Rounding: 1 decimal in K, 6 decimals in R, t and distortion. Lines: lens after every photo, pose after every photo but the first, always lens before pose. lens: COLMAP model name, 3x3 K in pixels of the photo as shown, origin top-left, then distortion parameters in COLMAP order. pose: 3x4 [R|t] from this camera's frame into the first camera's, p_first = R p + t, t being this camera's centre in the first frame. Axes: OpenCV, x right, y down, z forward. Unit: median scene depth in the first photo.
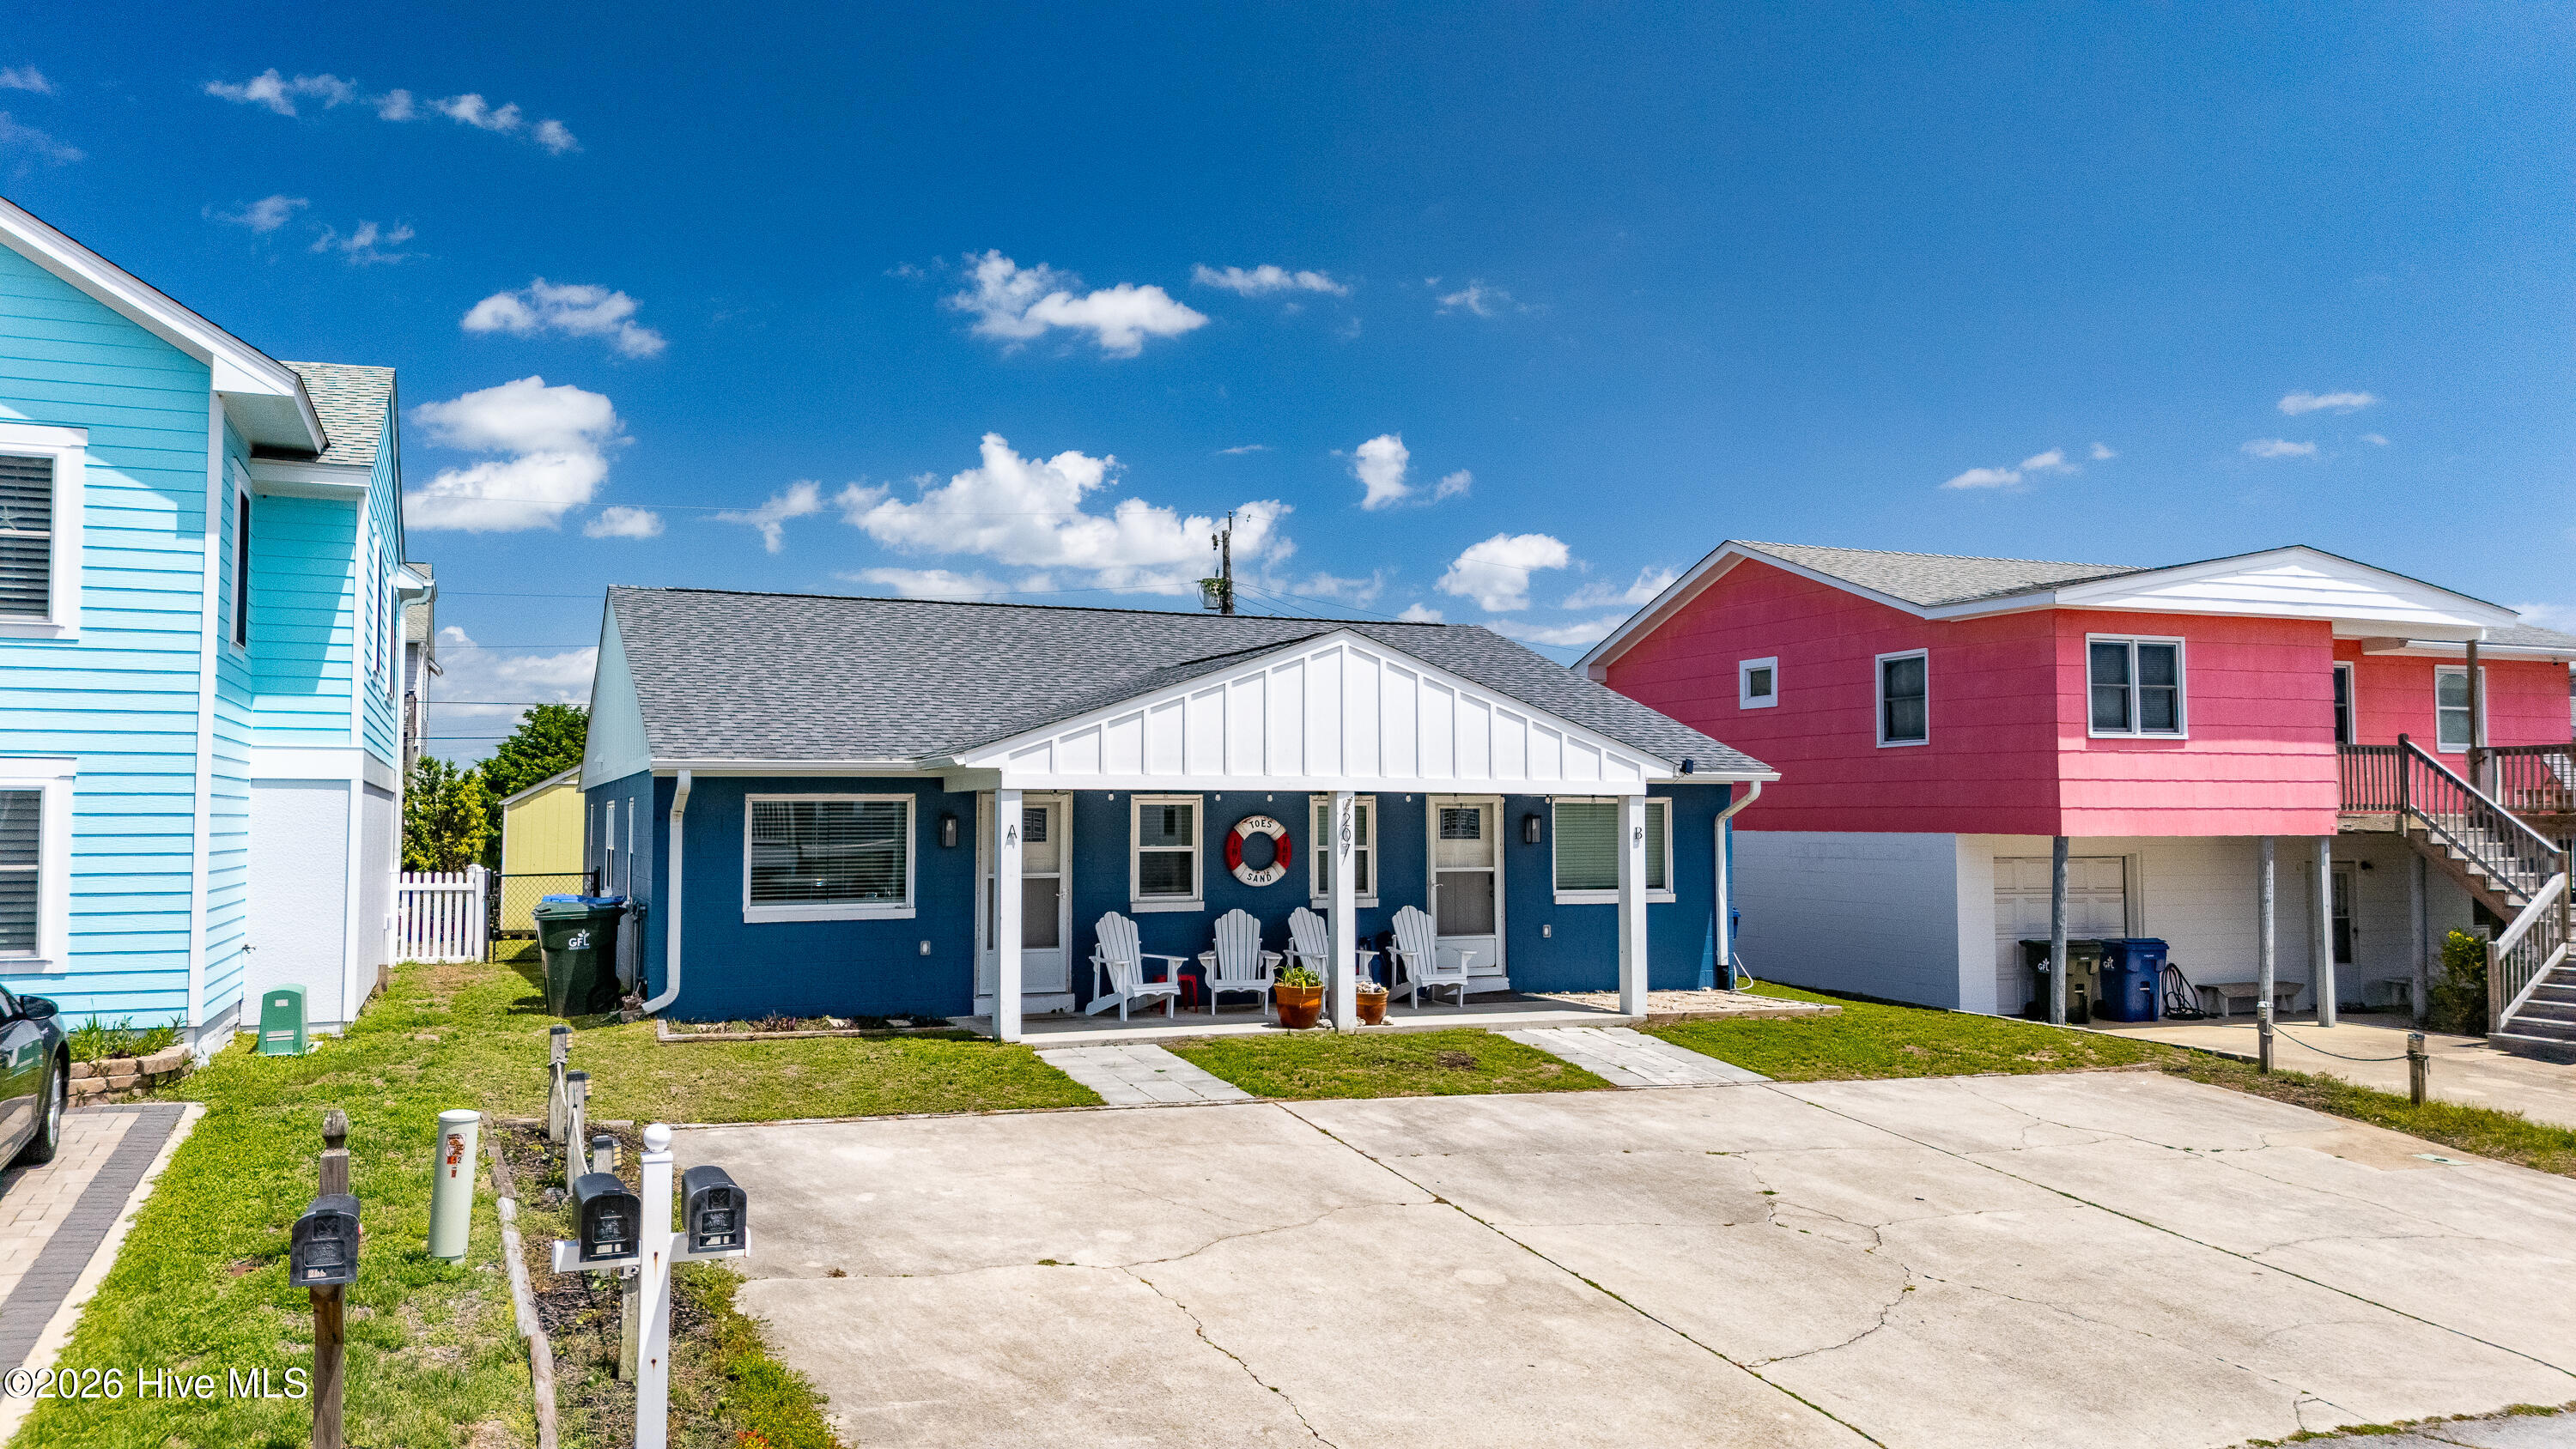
lens RADIAL K [[1884.1, 0, 1305.1], [0, 1884.1, 732.0], [0, 0, 1]] dist [0.081159, -0.077787]
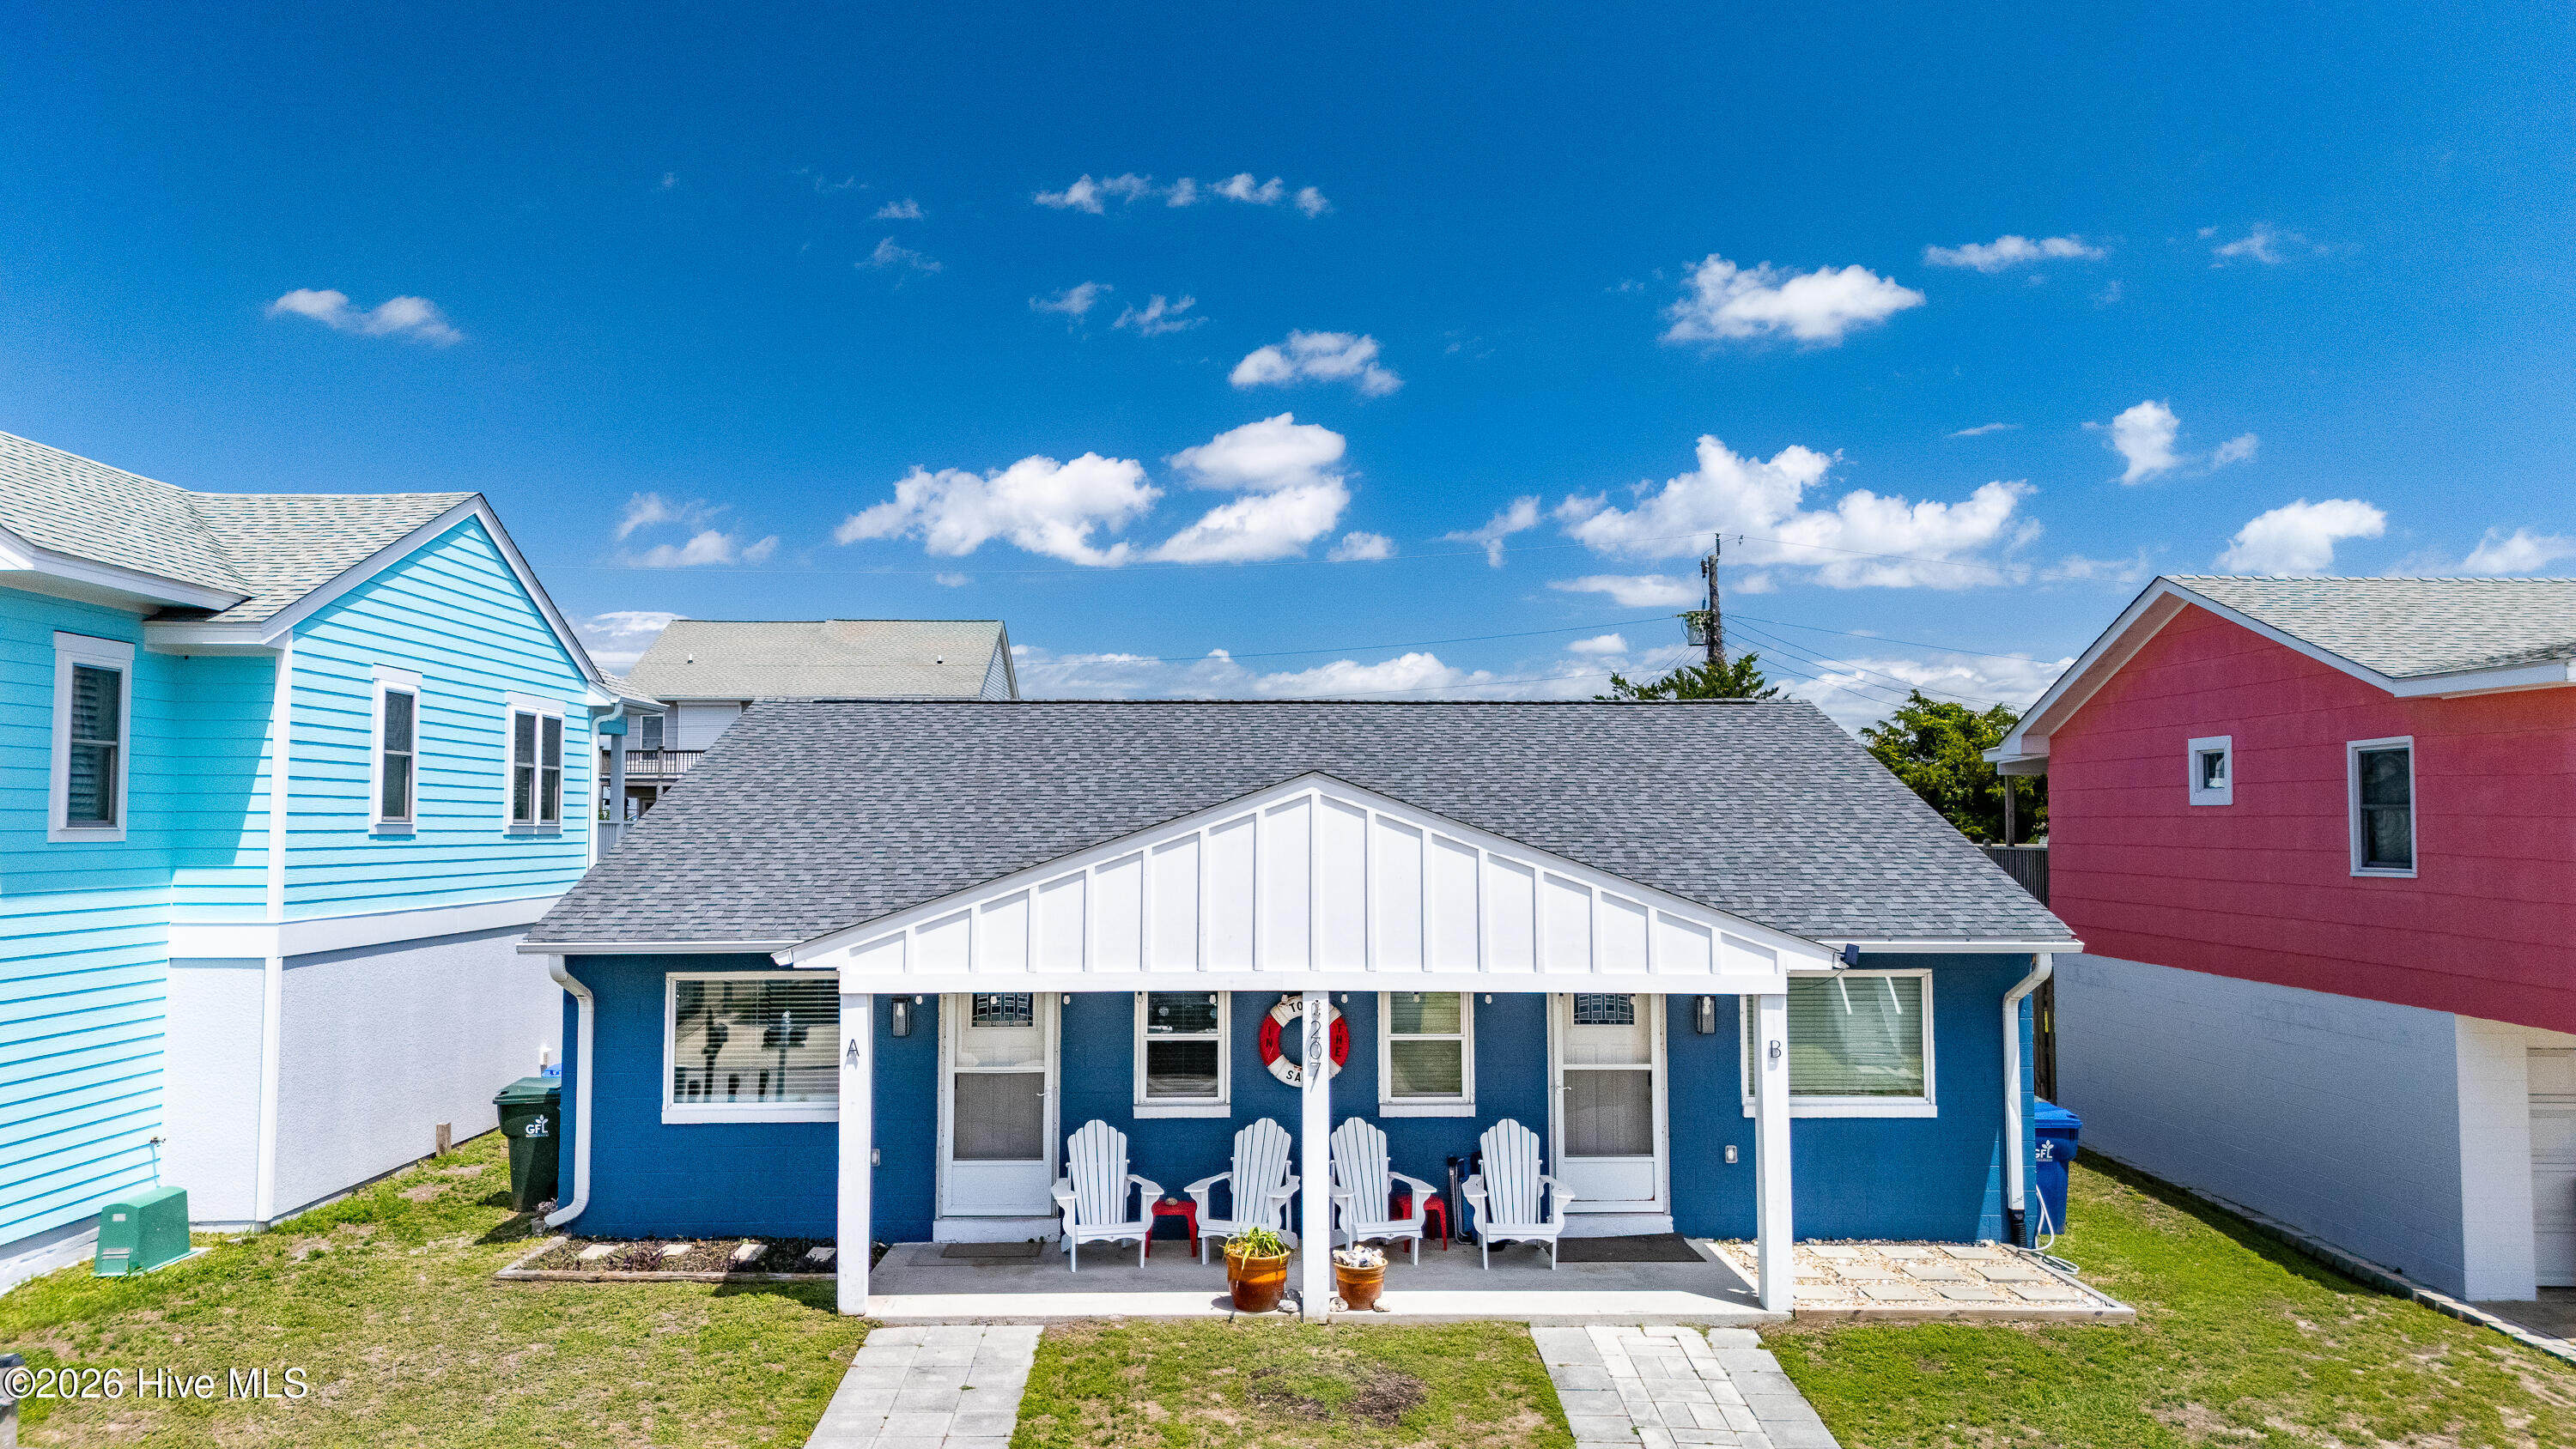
lens RADIAL K [[1884.1, 0, 1297.0], [0, 1884.1, 723.8], [0, 0, 1]] dist [0.081159, -0.077787]
pose [[0.930192, -0.018925, -0.366585, 0.268316], [0.016318, 0.999815, -0.010209, -0.061813], [0.366711, 0.003514, 0.930328, 0.277930]]
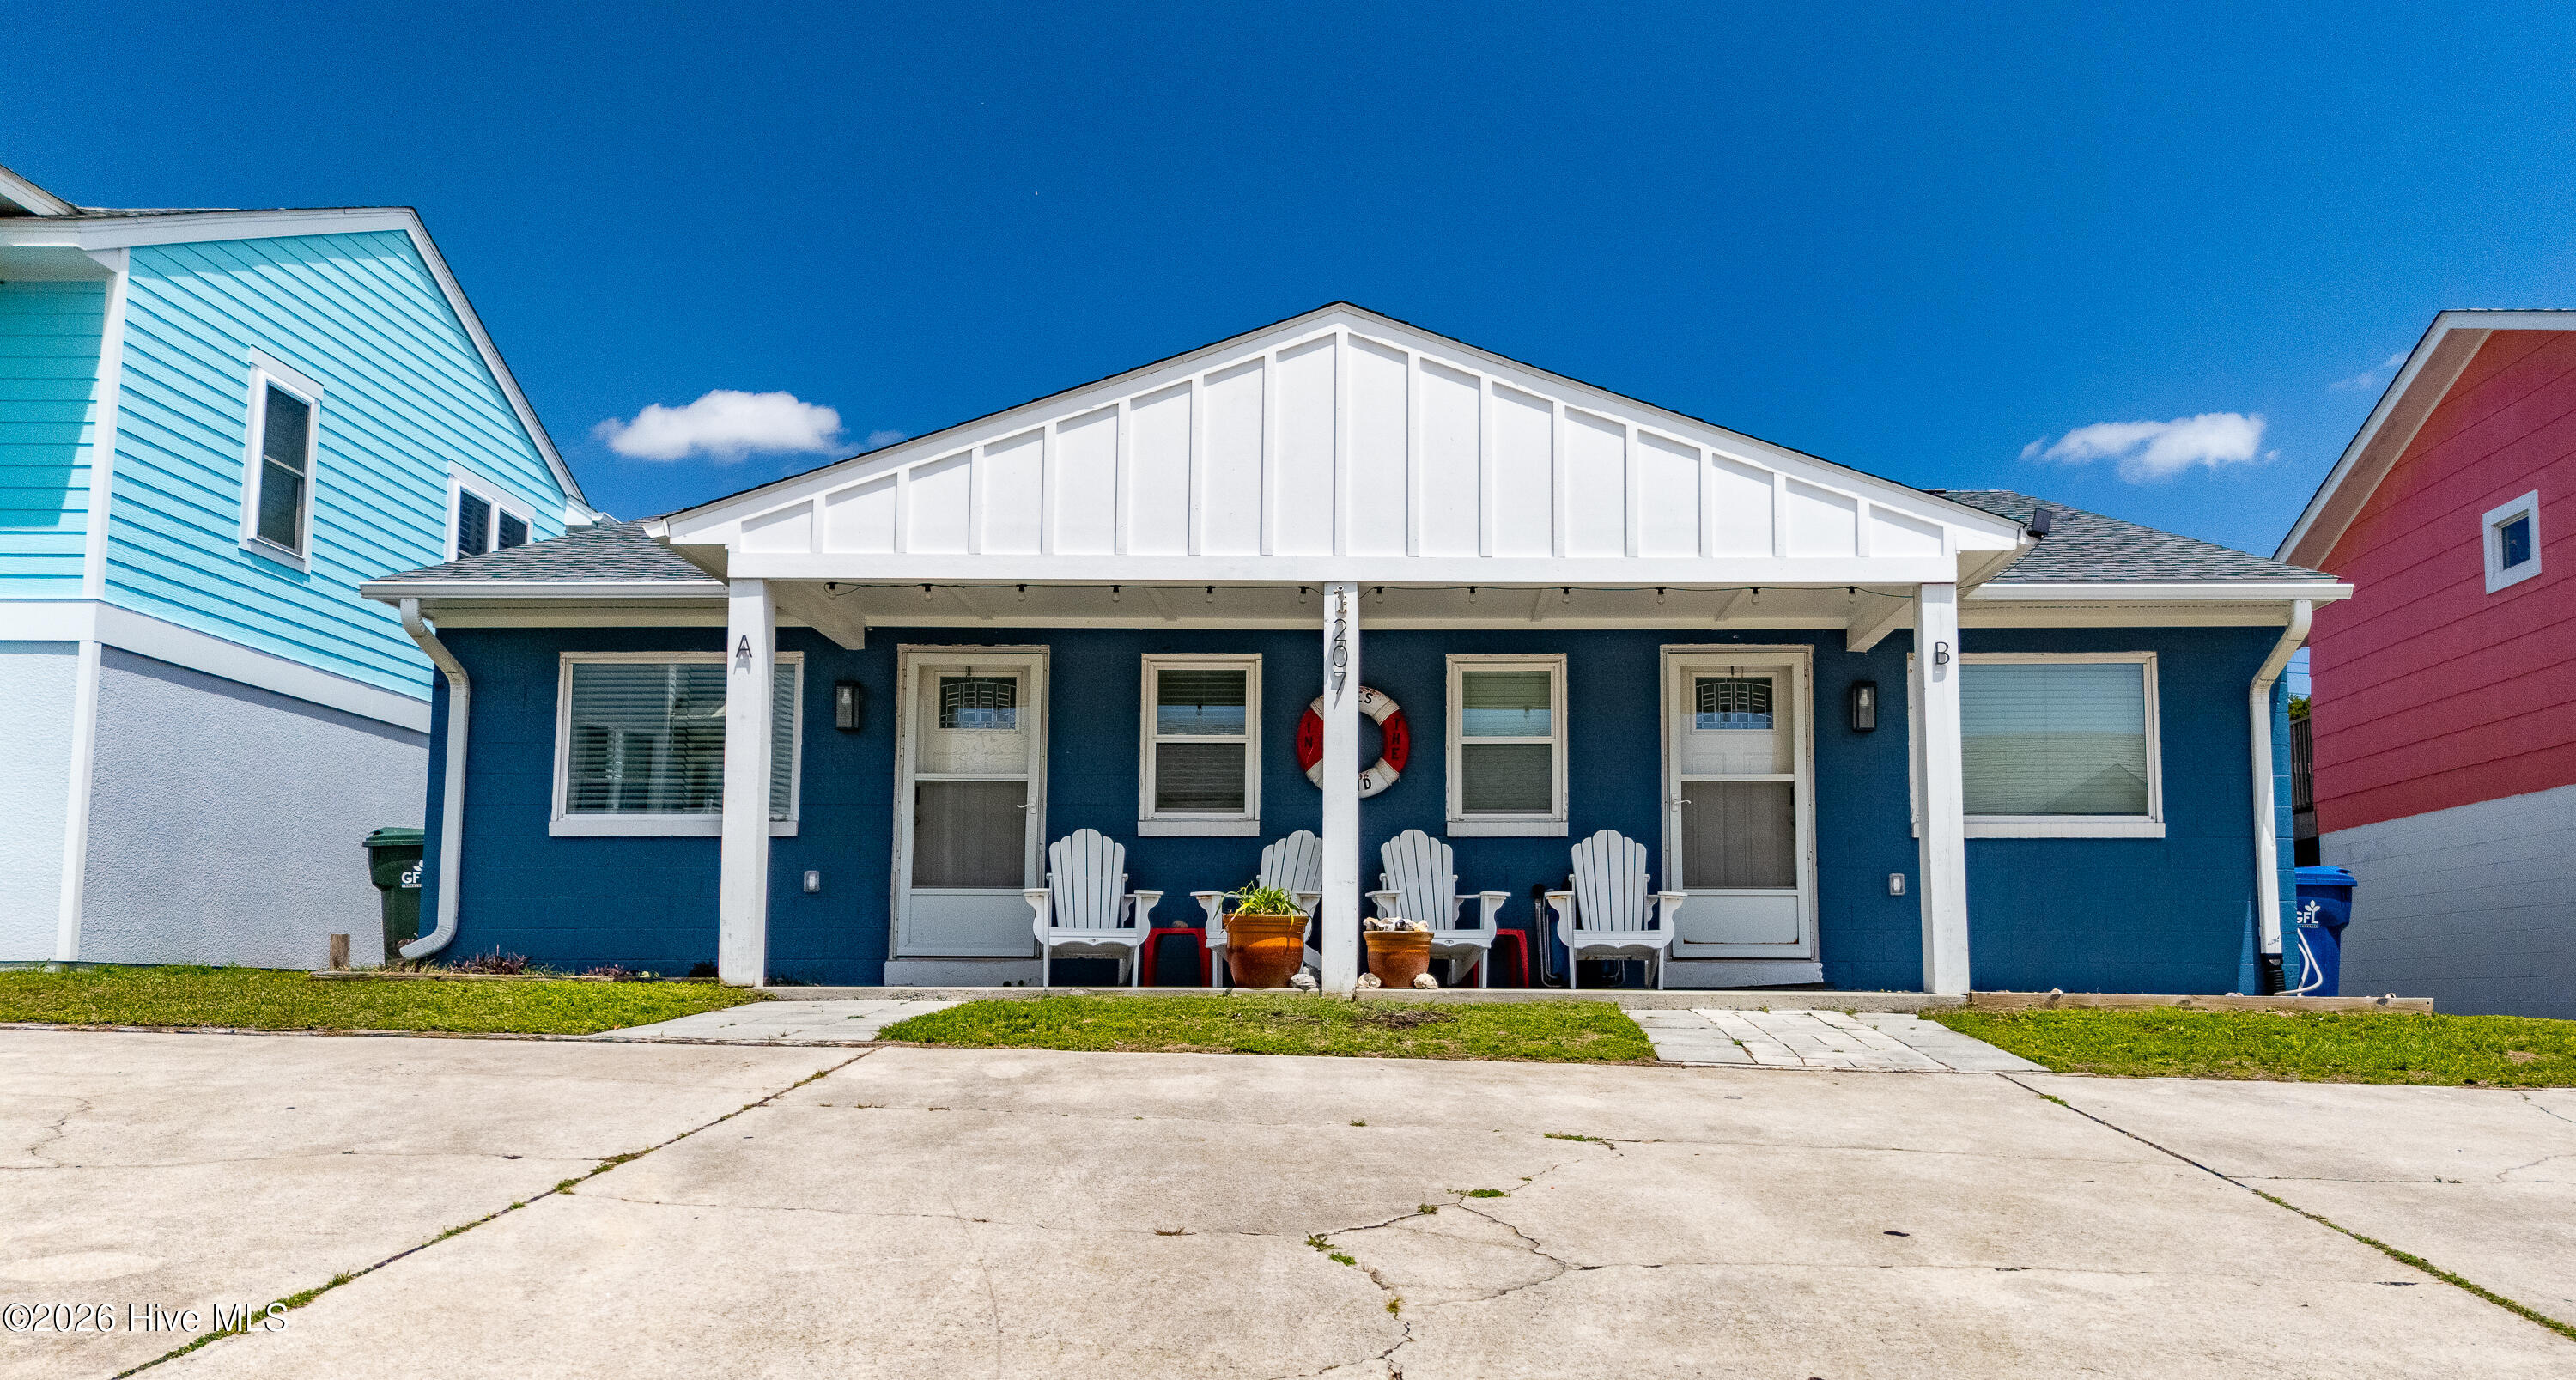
lens RADIAL K [[2038.5, 0, 1398.9], [0, 2038.5, 788.6], [0, 0, 1]] dist [0.076057, -0.070477]
pose [[0.913625, -0.040167, -0.404568, 0.265846], [0.016581, 0.997961, -0.061637, 0.123306], [0.406219, 0.049604, 0.912428, 0.406524]]
